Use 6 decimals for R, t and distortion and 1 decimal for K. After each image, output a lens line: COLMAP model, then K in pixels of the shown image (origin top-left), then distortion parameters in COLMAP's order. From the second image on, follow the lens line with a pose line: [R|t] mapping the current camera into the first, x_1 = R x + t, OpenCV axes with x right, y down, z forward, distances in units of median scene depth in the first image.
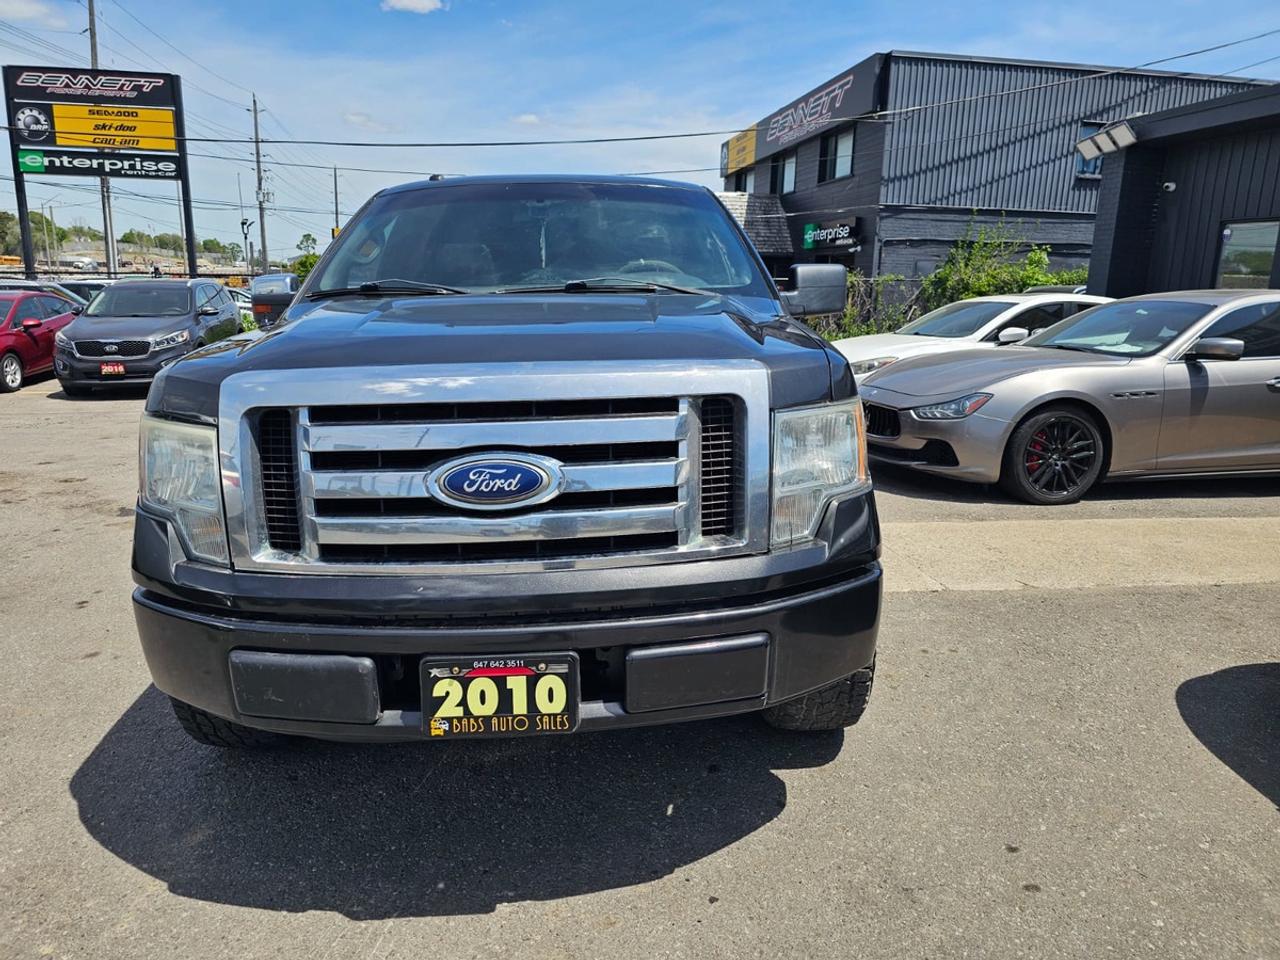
lens RADIAL K [[859.6, 0, 637.5], [0, 859.6, 476.9], [0, 0, 1]] dist [0.043558, -0.037959]
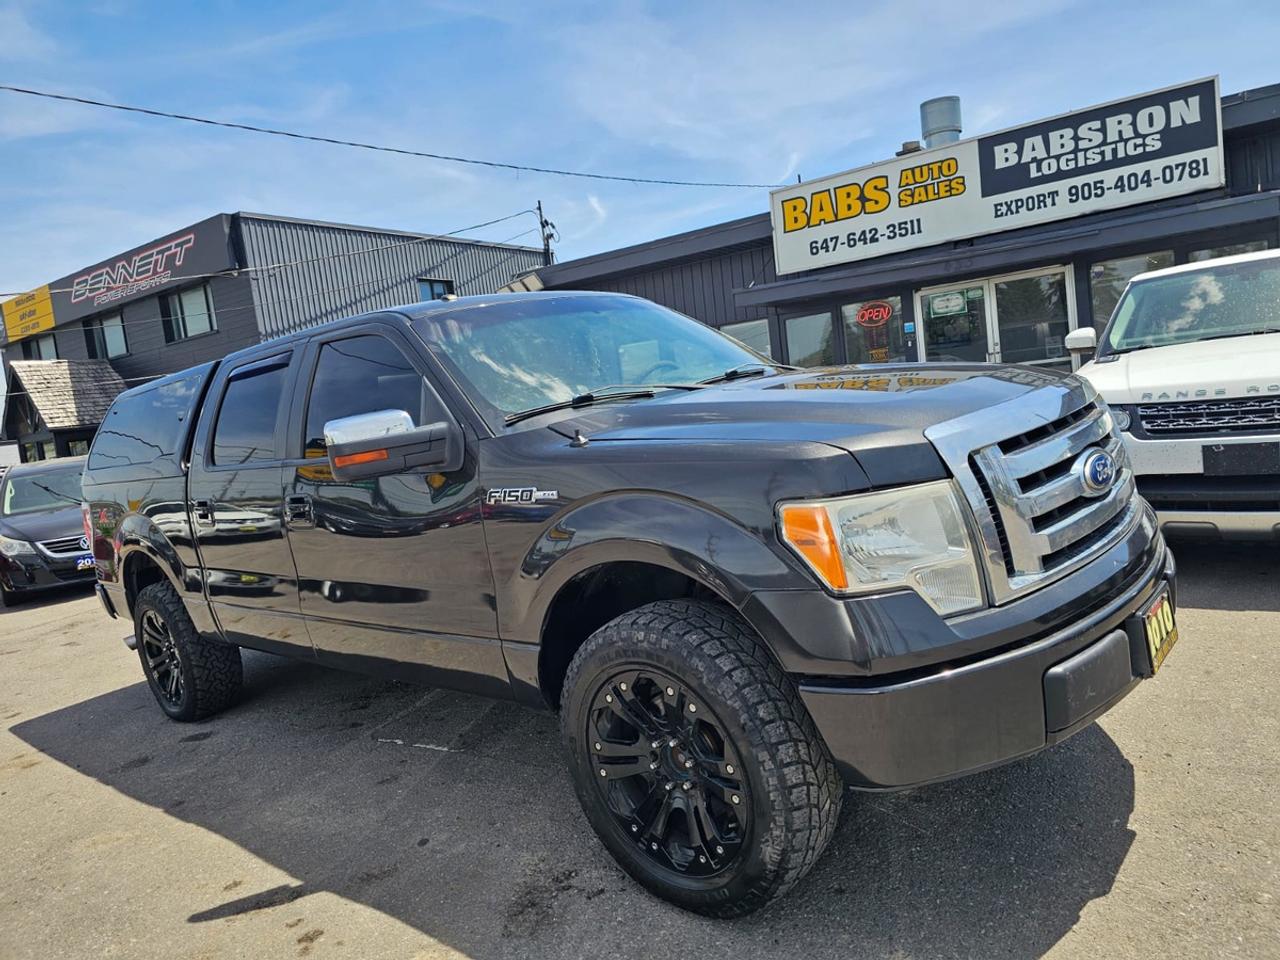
lens RADIAL K [[859.6, 0, 649.0], [0, 859.6, 477.9], [0, 0, 1]] dist [0.043558, -0.037959]
pose [[0.683943, -0.174983, 0.708239, -1.172810], [0.292877, 0.955000, -0.046880, -0.091664], [-0.668165, 0.239490, 0.704414, 0.406490]]
